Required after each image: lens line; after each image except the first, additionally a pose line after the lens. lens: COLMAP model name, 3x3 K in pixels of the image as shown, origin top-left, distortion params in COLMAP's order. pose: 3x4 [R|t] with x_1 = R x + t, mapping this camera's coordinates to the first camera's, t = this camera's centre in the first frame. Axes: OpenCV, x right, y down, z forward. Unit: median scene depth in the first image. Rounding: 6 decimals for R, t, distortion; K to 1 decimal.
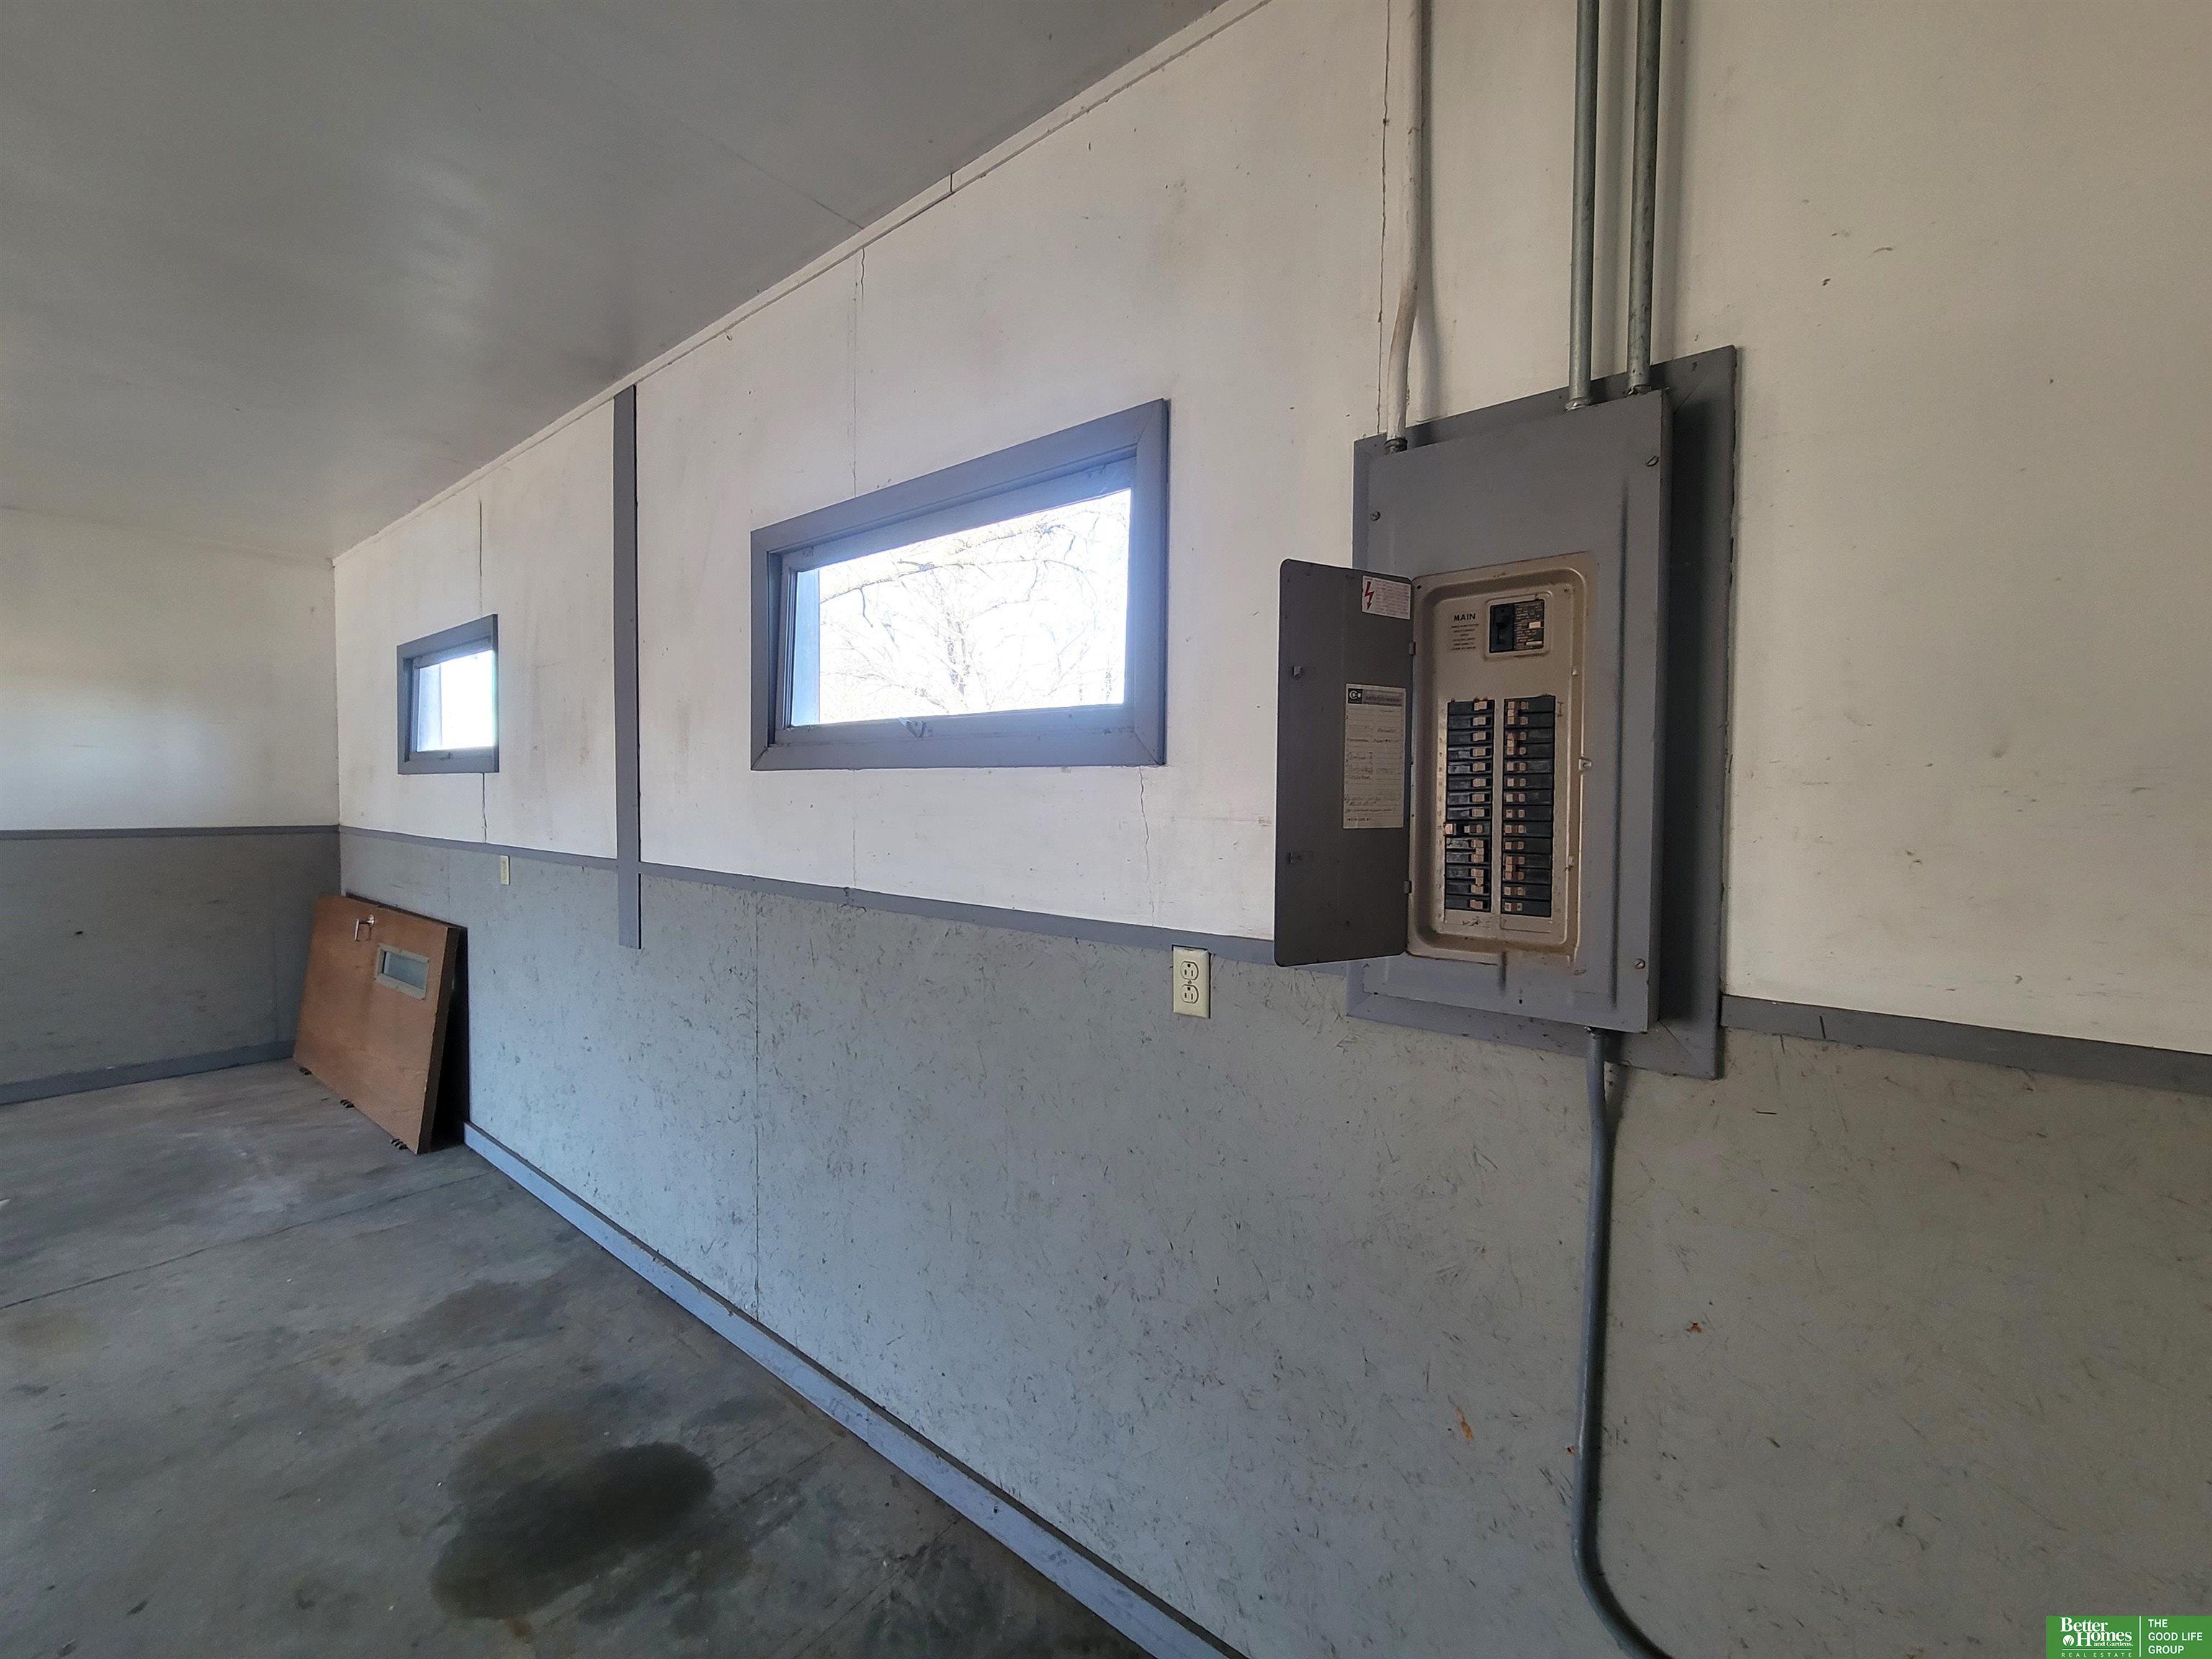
lens RADIAL K [[901.8, 0, 1106.0], [0, 901.8, 829.5], [0, 0, 1]] dist [0.000081, 0.000103]
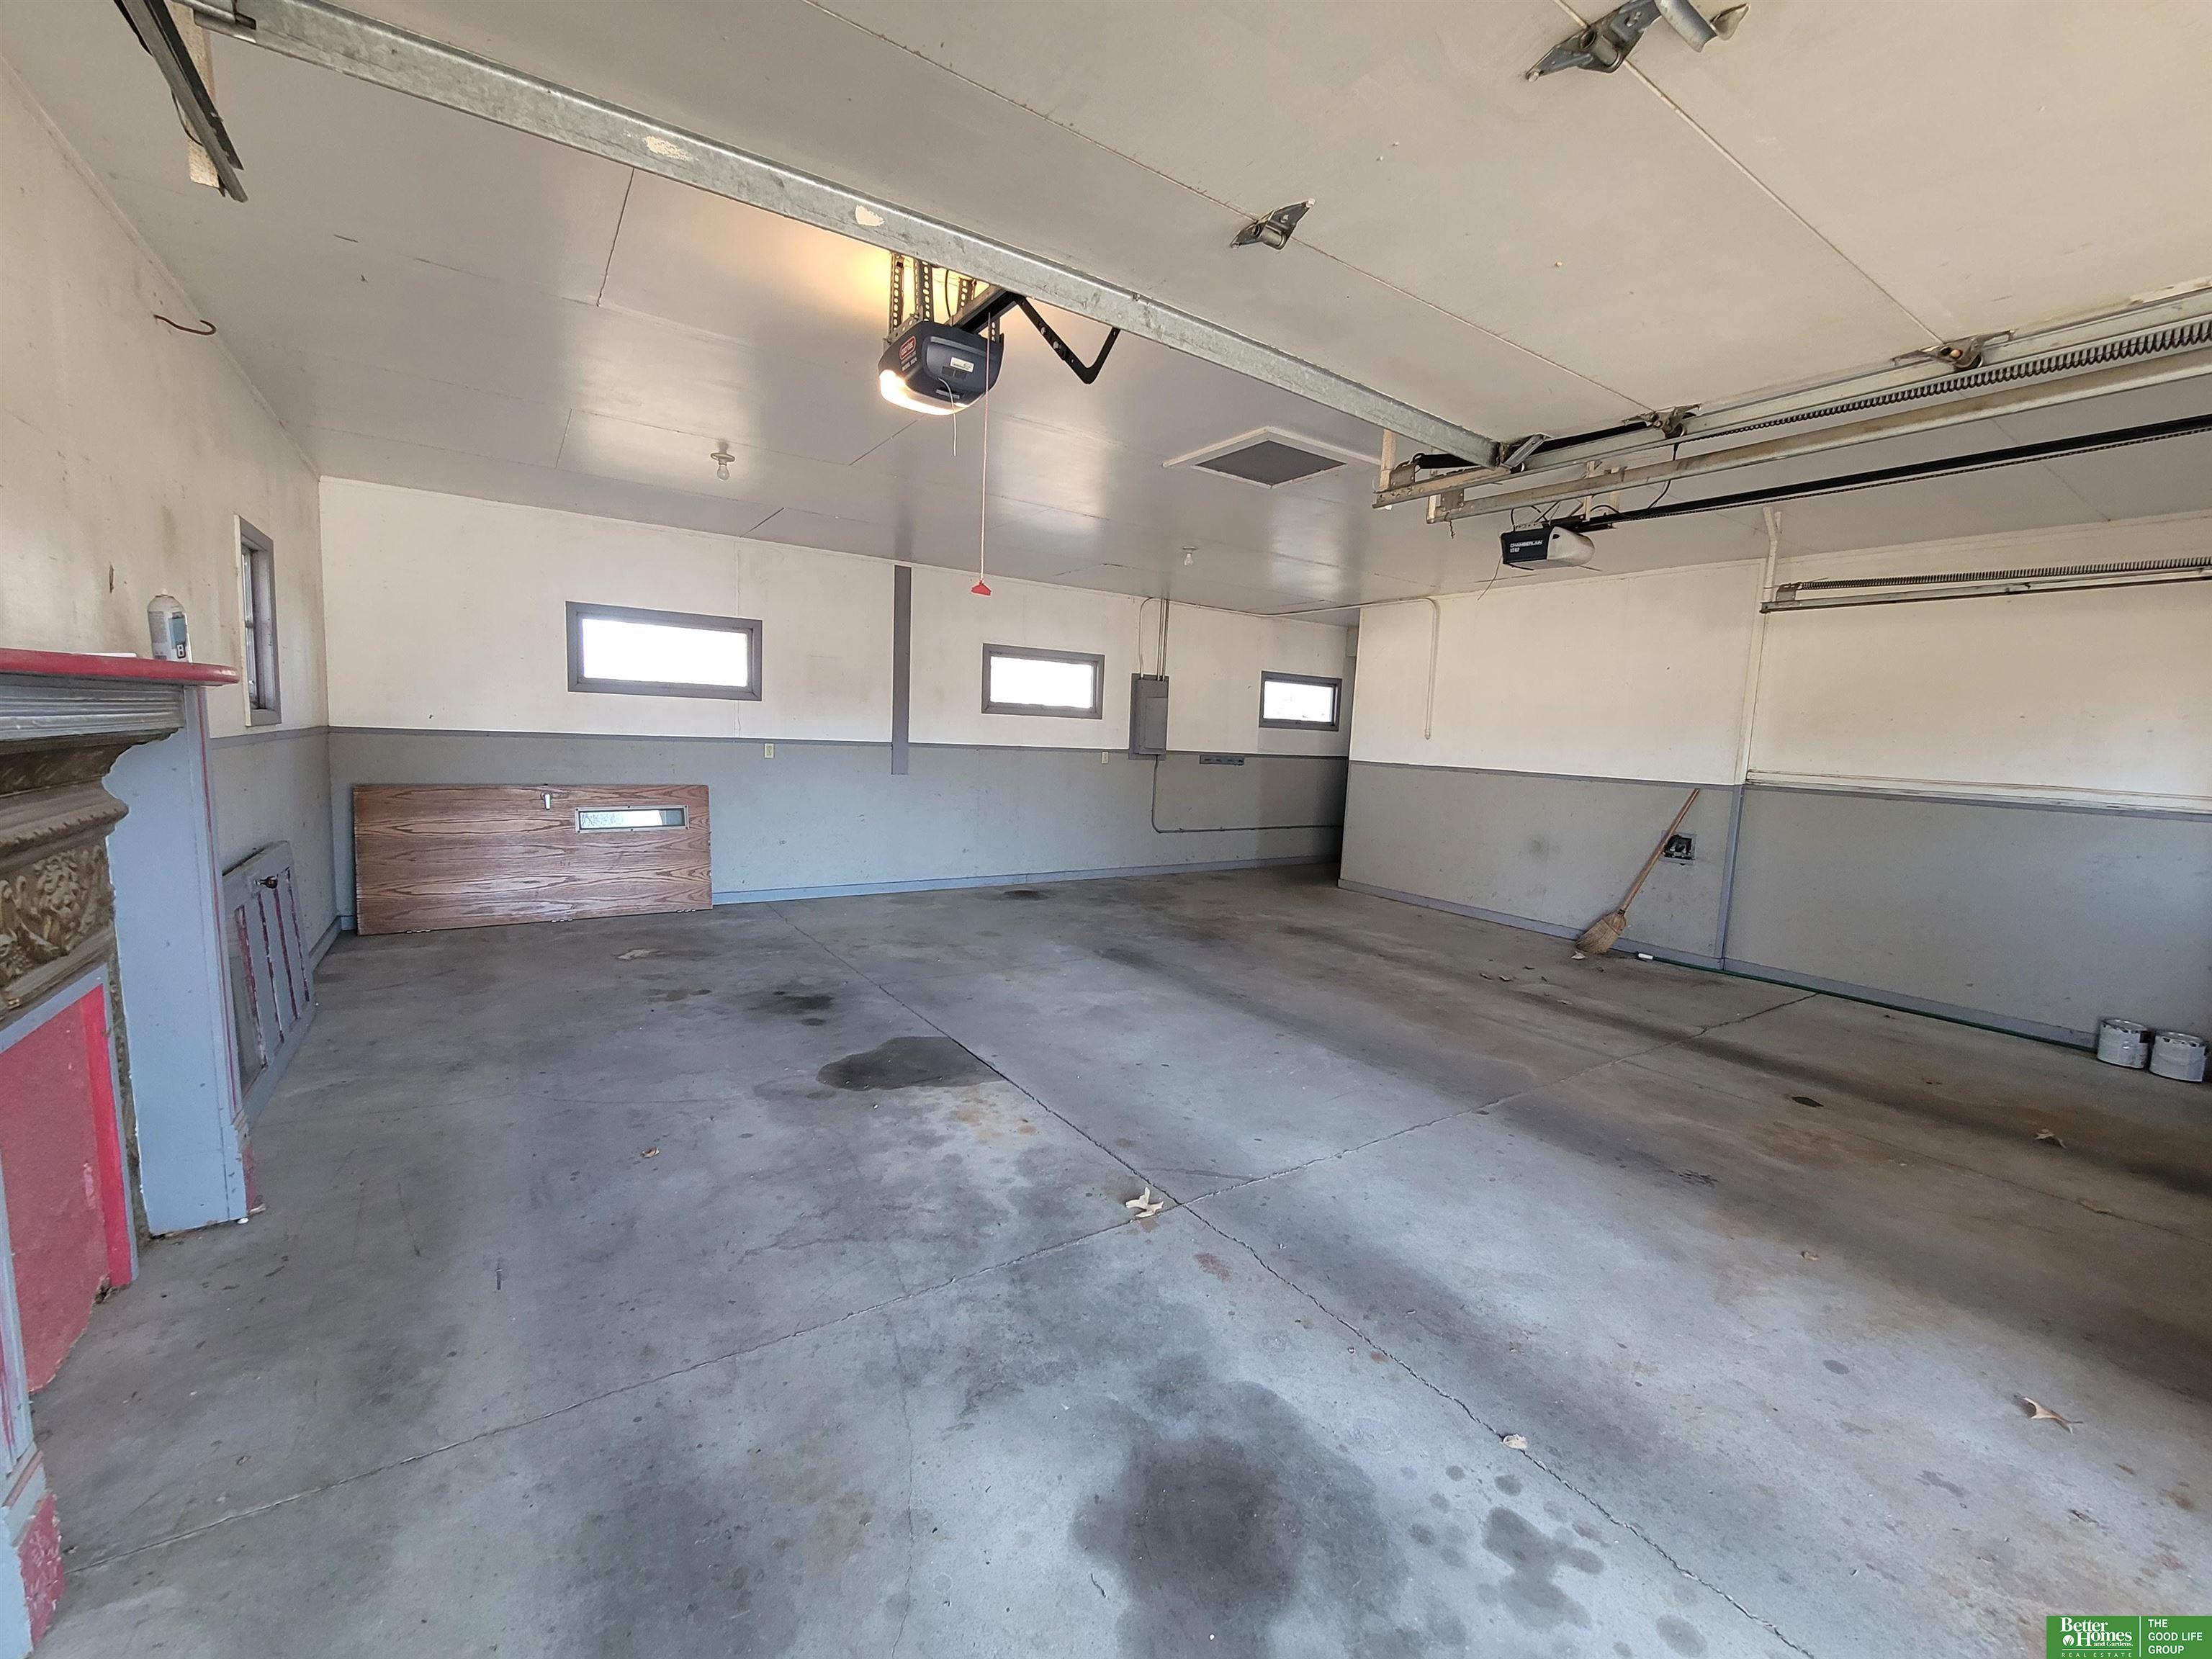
lens RADIAL K [[897.9, 0, 1106.0], [0, 897.9, 829.5], [0, 0, 1]] dist [-0.010691, 0.000435]
pose [[0.297179, -0.101073, 0.949457, -5.081603], [0.001890, 0.994442, 0.105271, 0.021153], [-0.954820, -0.029490, 0.295718, -0.671831]]
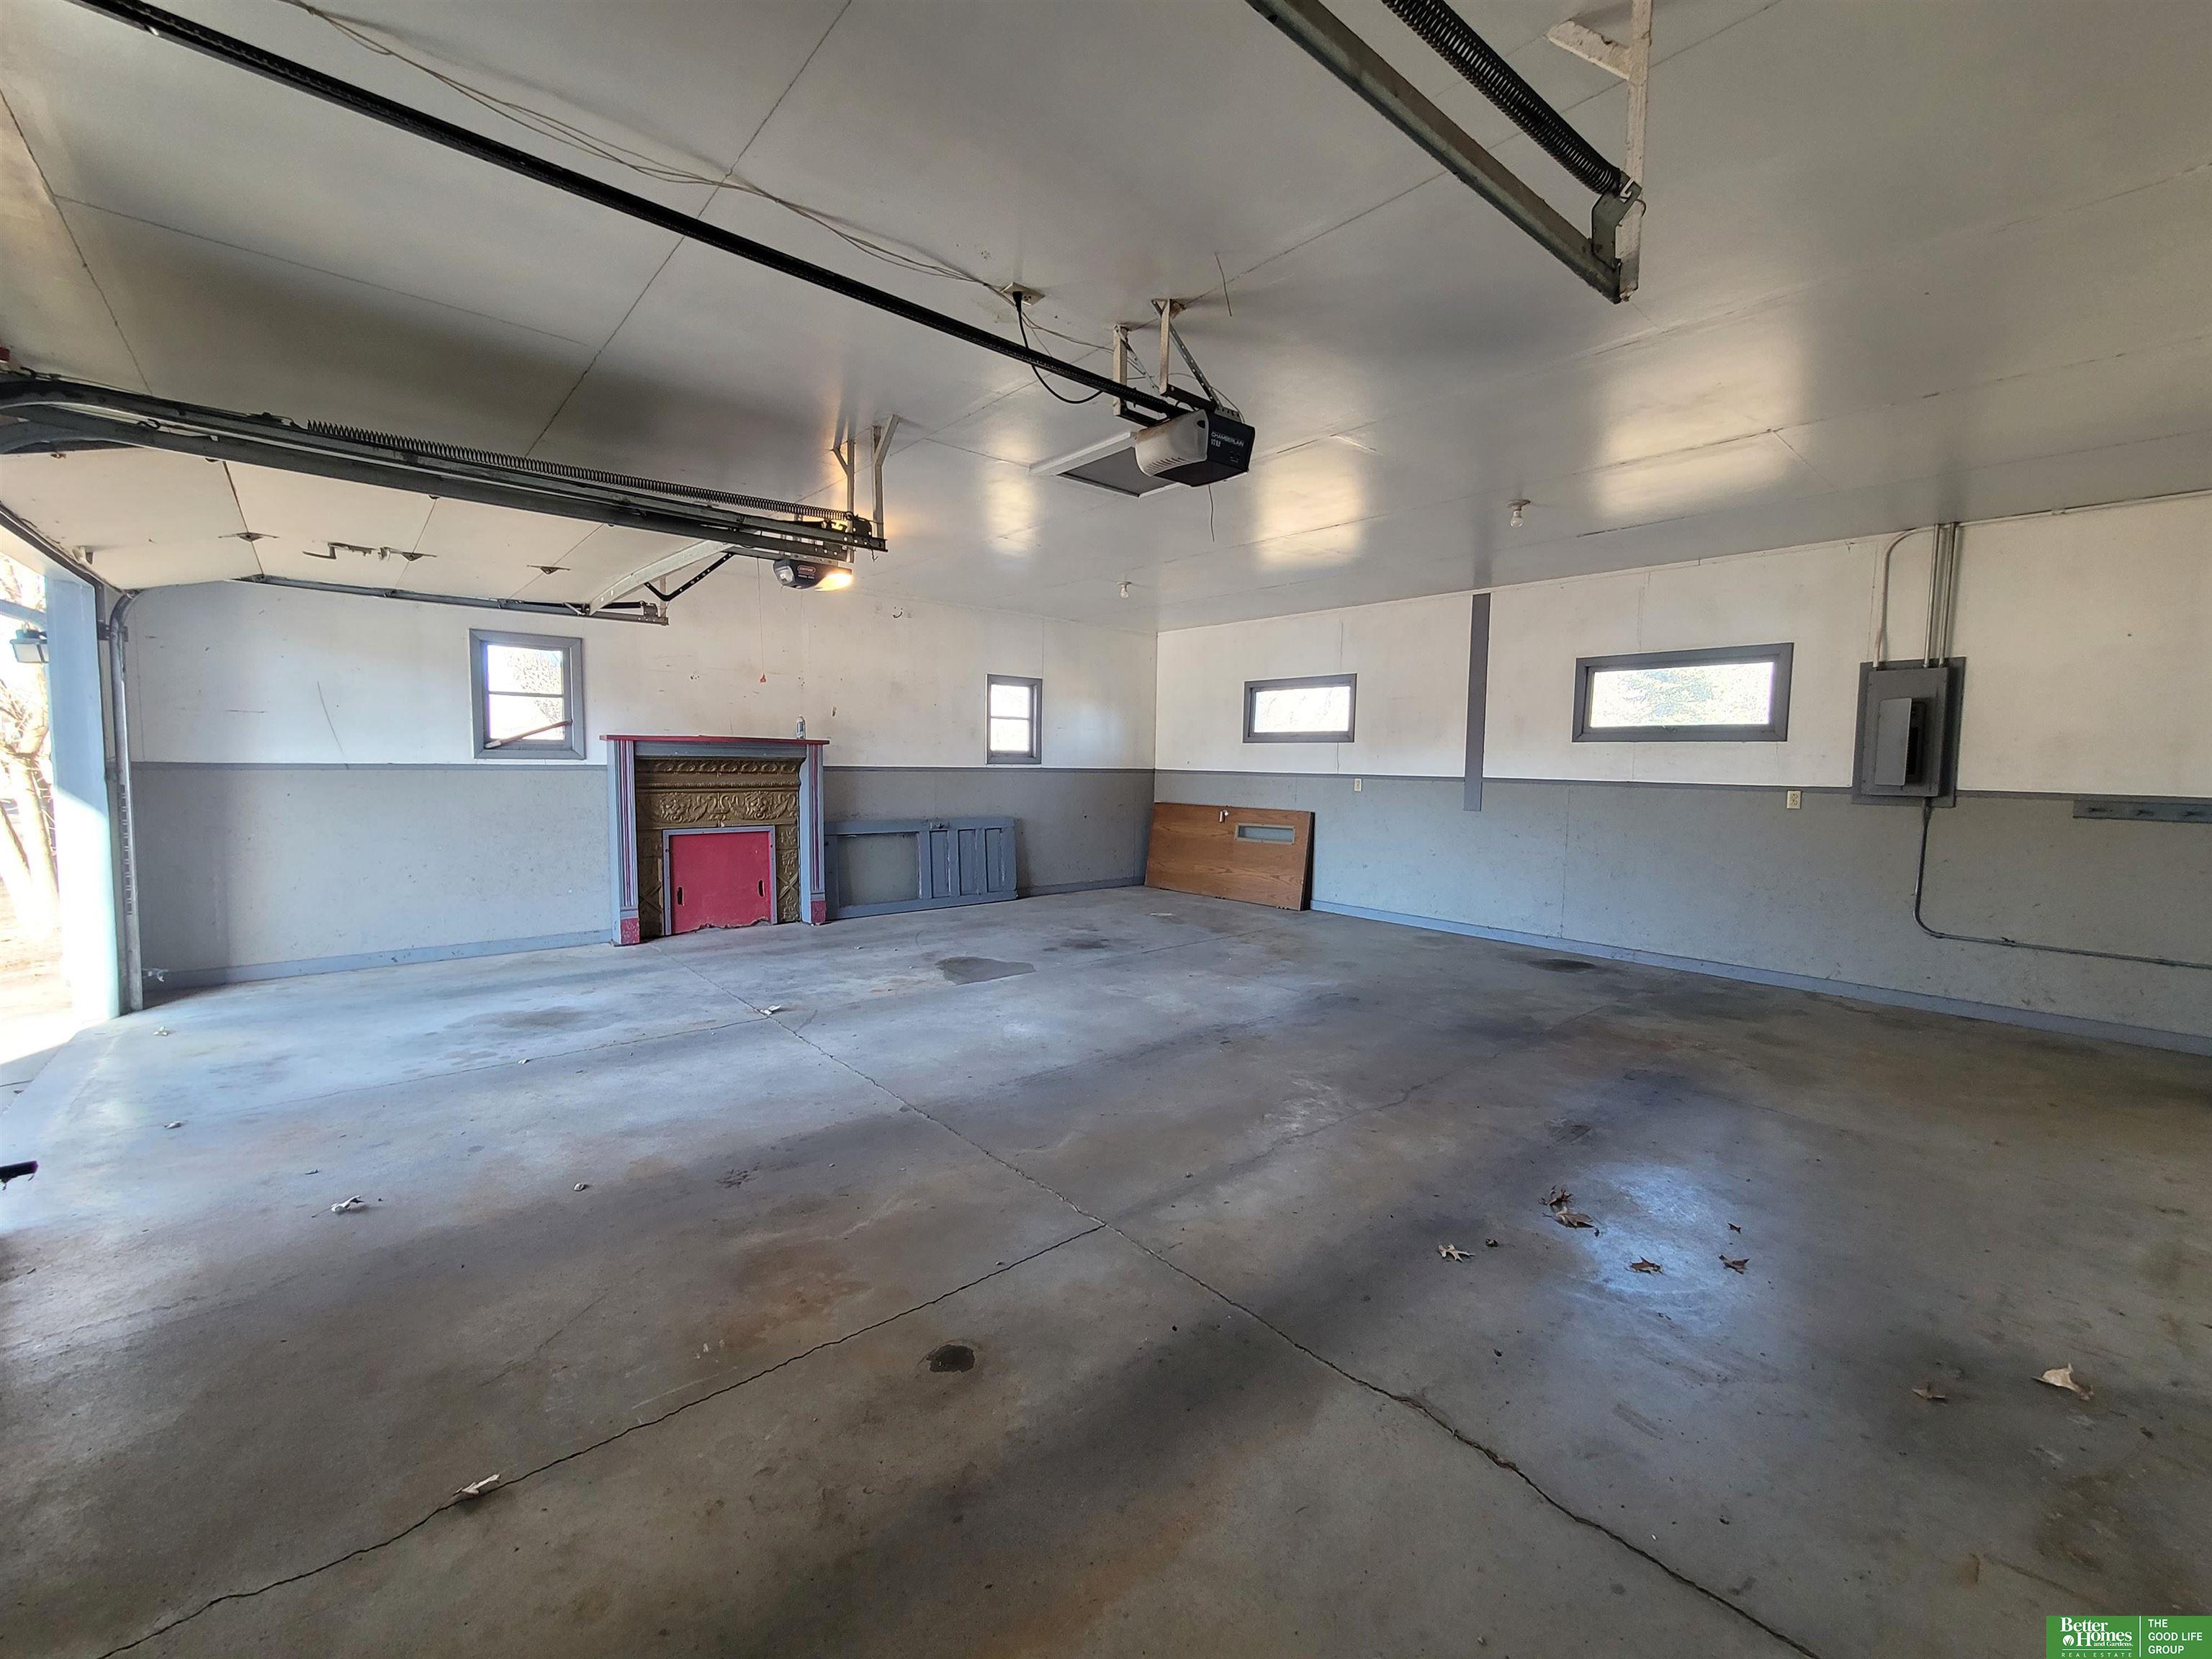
lens RADIAL K [[901.8, 0, 1106.0], [0, 901.8, 829.5], [0, 0, 1]] dist [0.000081, 0.000103]
pose [[0.983627, 0.017898, -0.179328, -1.910391], [-0.011556, 0.999272, 0.036345, 0.177862], [0.179848, -0.033678, 0.983118, -2.988893]]
